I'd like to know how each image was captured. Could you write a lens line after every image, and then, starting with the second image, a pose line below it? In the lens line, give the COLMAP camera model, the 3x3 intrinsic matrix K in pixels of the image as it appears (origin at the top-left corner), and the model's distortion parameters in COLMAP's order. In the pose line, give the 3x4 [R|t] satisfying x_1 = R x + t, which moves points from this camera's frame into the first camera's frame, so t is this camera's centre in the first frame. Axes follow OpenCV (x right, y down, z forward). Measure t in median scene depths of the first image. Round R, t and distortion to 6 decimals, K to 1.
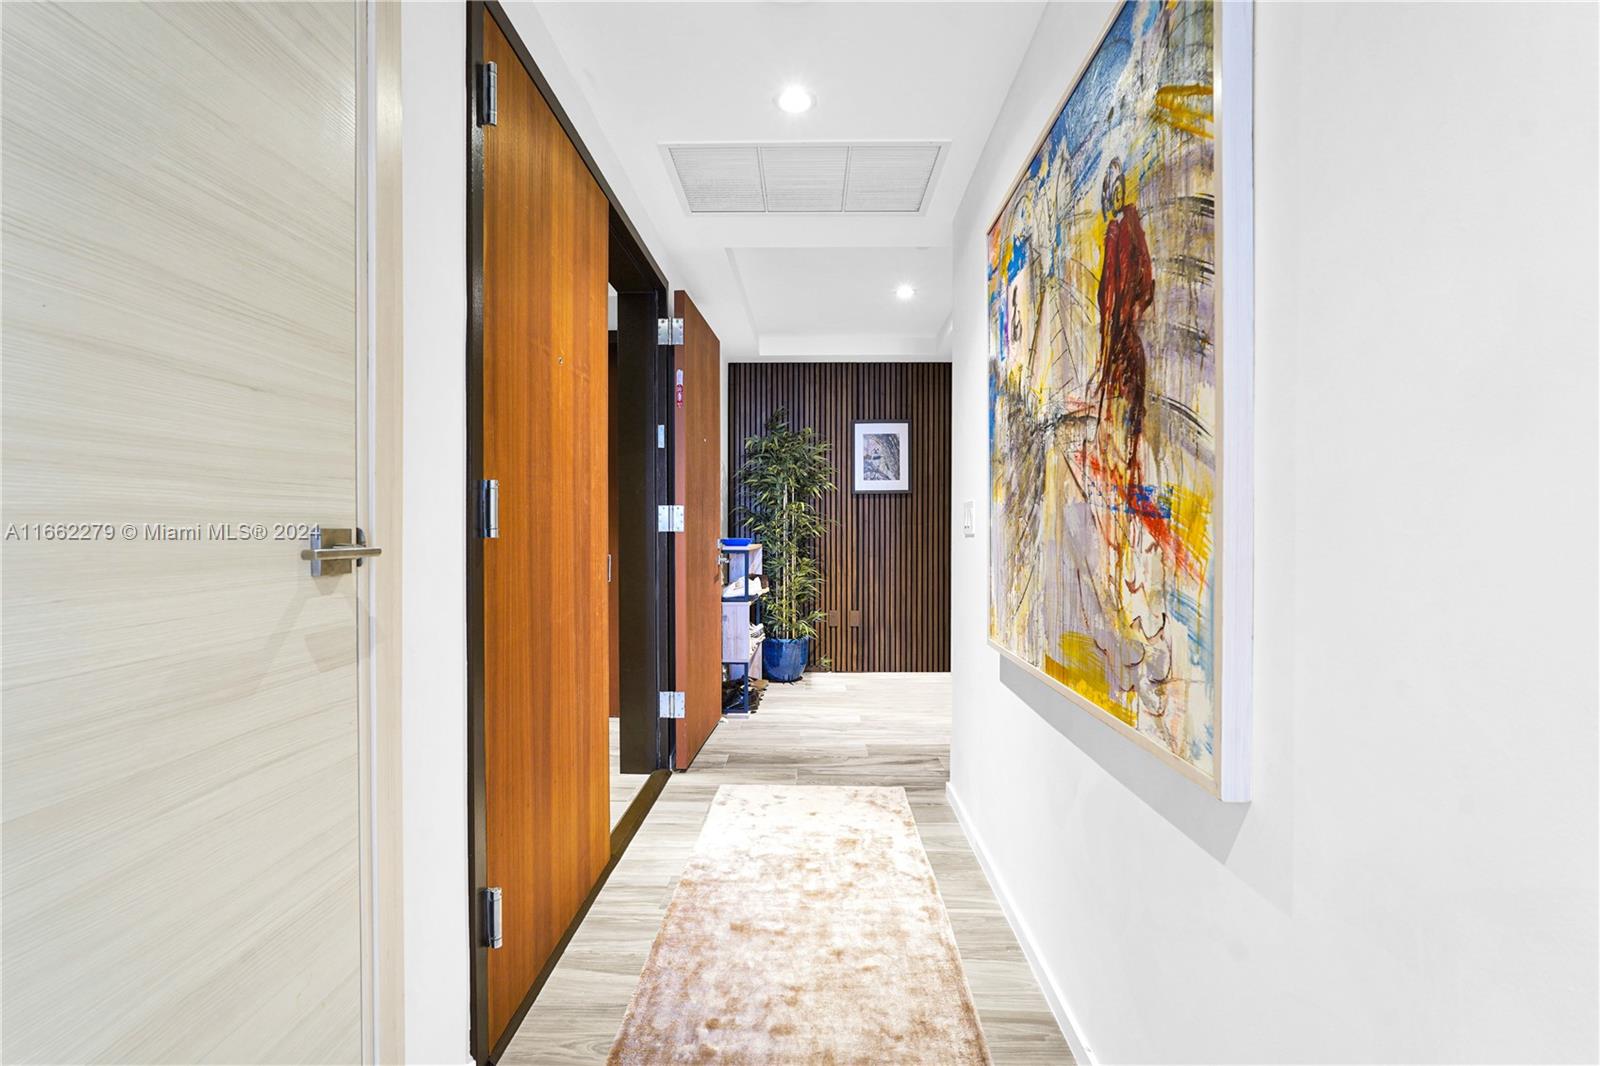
lens RADIAL K [[731.9, 0, 796.6], [0, 731.9, 522.2], [0, 0, 1]] dist [-0.001167, 0.000412]
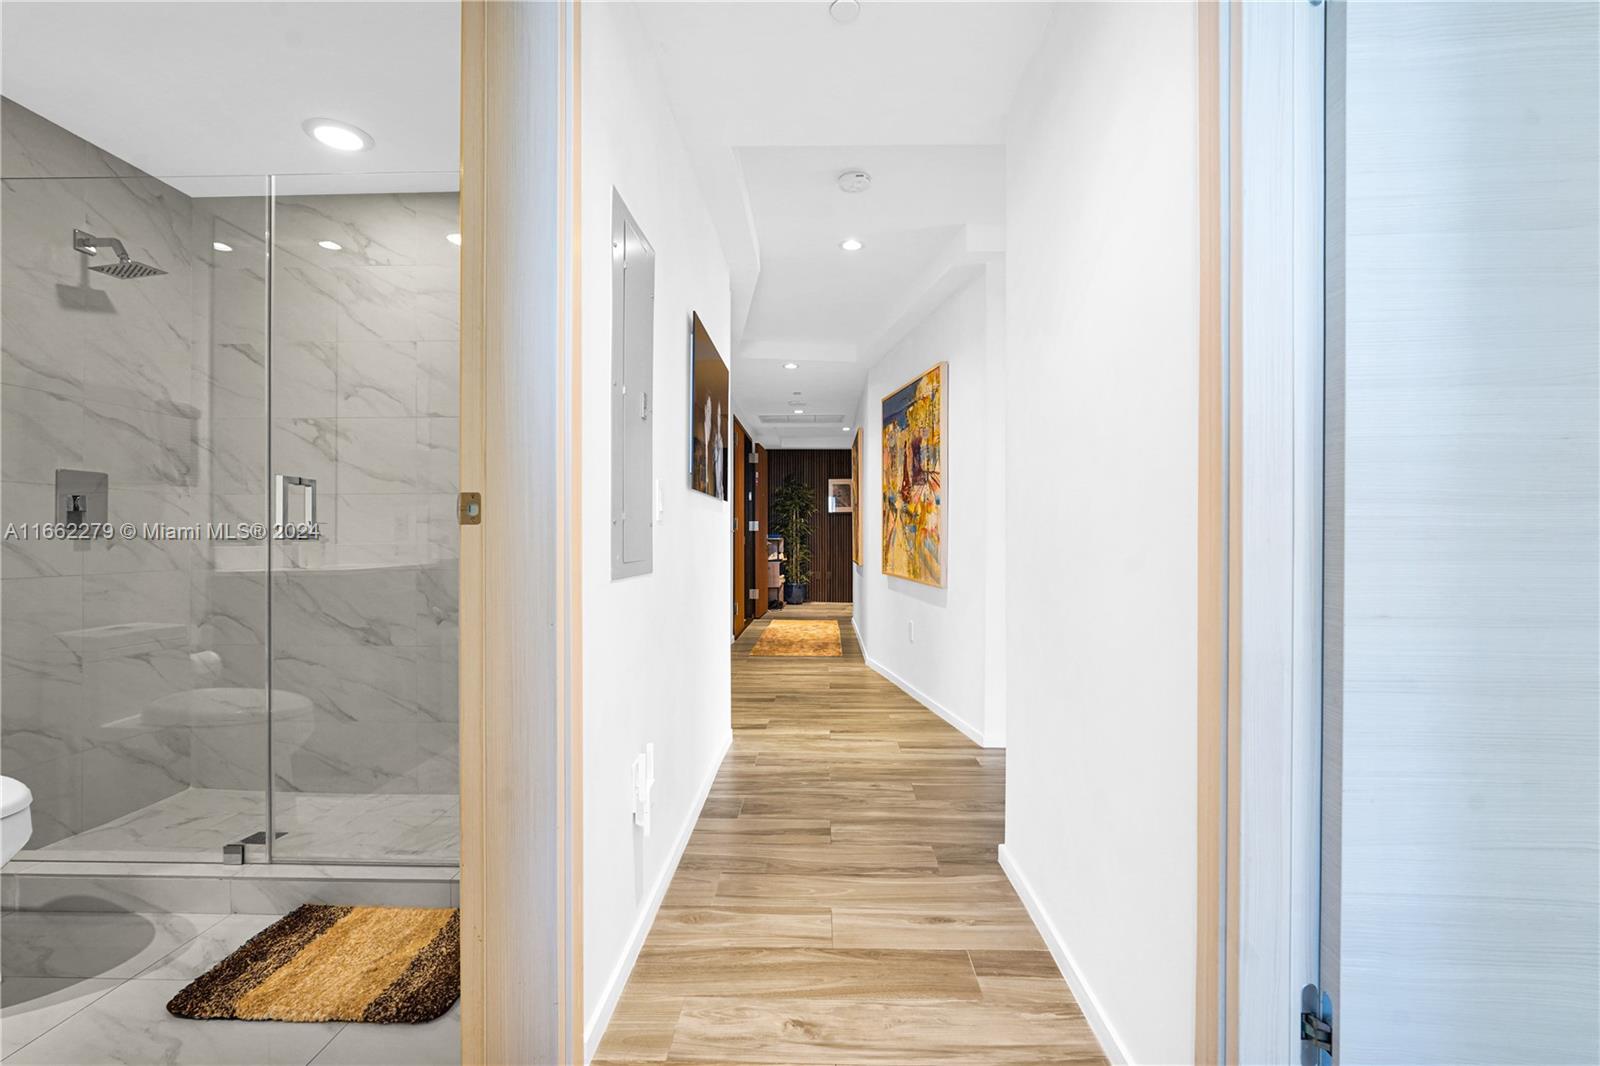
lens RADIAL K [[716.6, 0, 803.8], [0, 716.6, 536.2], [0, 0, 1]] dist [-0.019202, 0.006570]
pose [[0.999990, -0.001533, 0.004200, 0.002791], [0.001497, 0.999962, 0.008583, 0.006437], [-0.004213, -0.008576, 0.999954, -1.068183]]
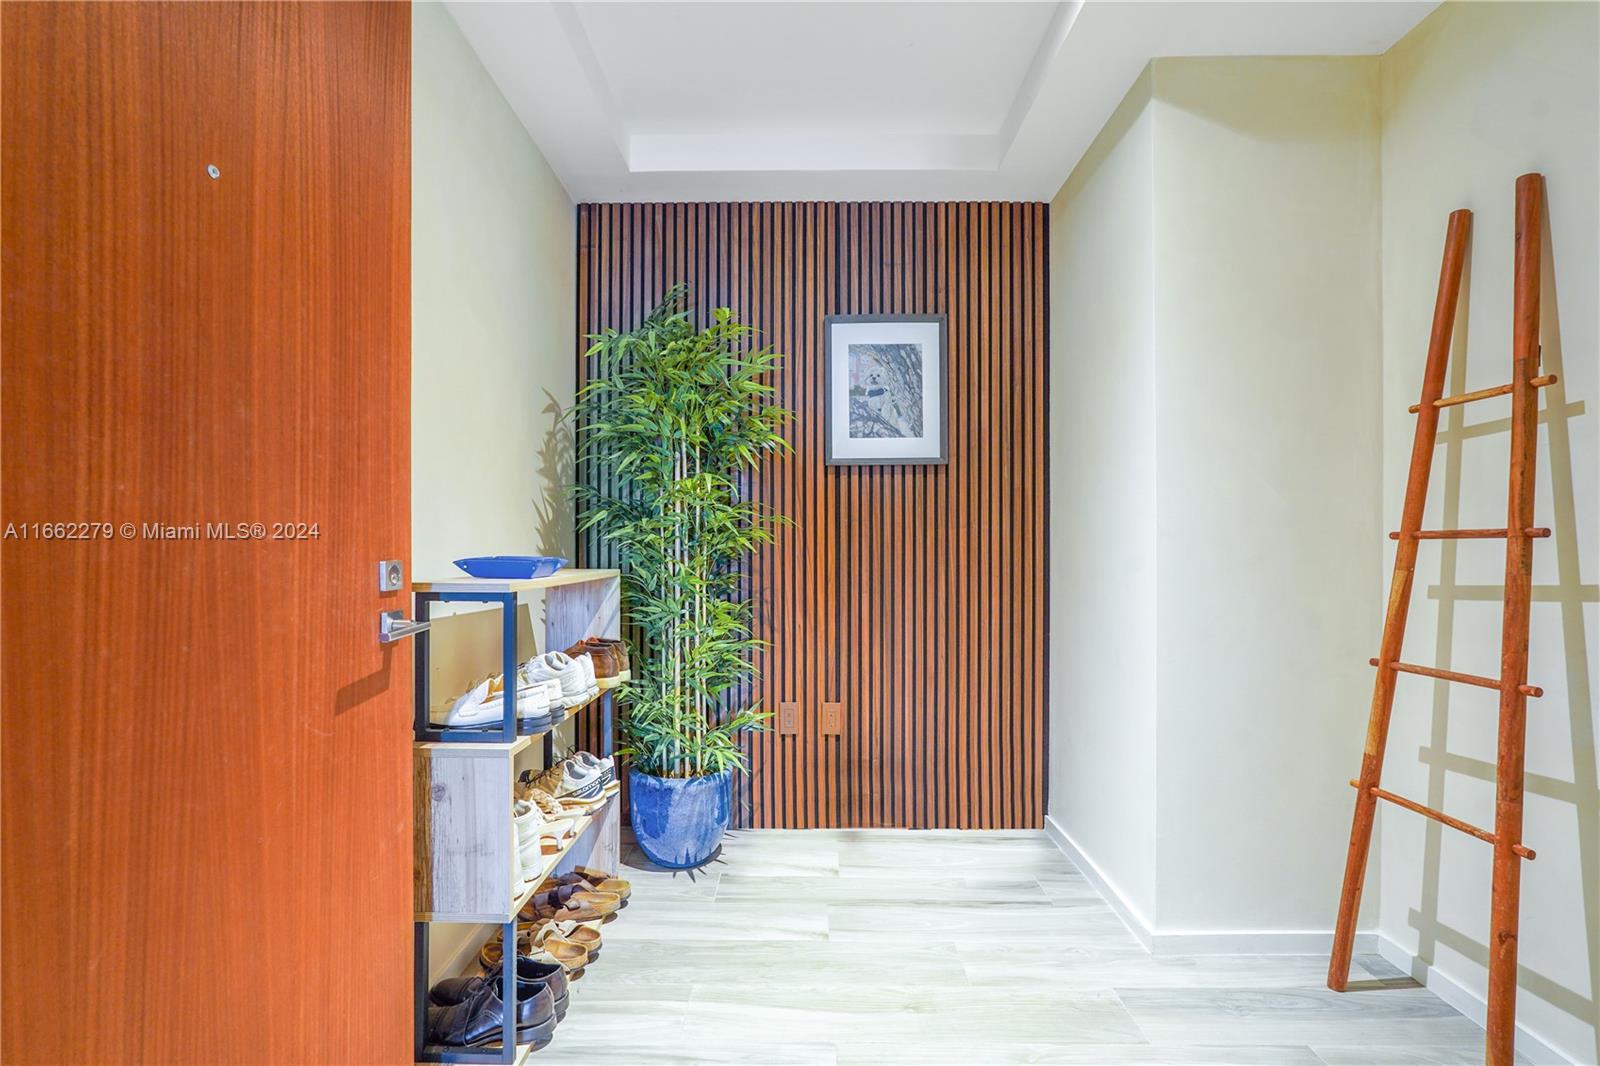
lens RADIAL K [[755.6, 0, 797.3], [0, 755.6, 540.0], [0, 0, 1]] dist [-0.000498, 0.000088]
pose [[0.999811, -0.002510, 0.019293, 0.050558], [0.002529, 0.999996, -0.000942, 0.012897], [-0.019290, 0.000991, 0.999813, 0.535438]]
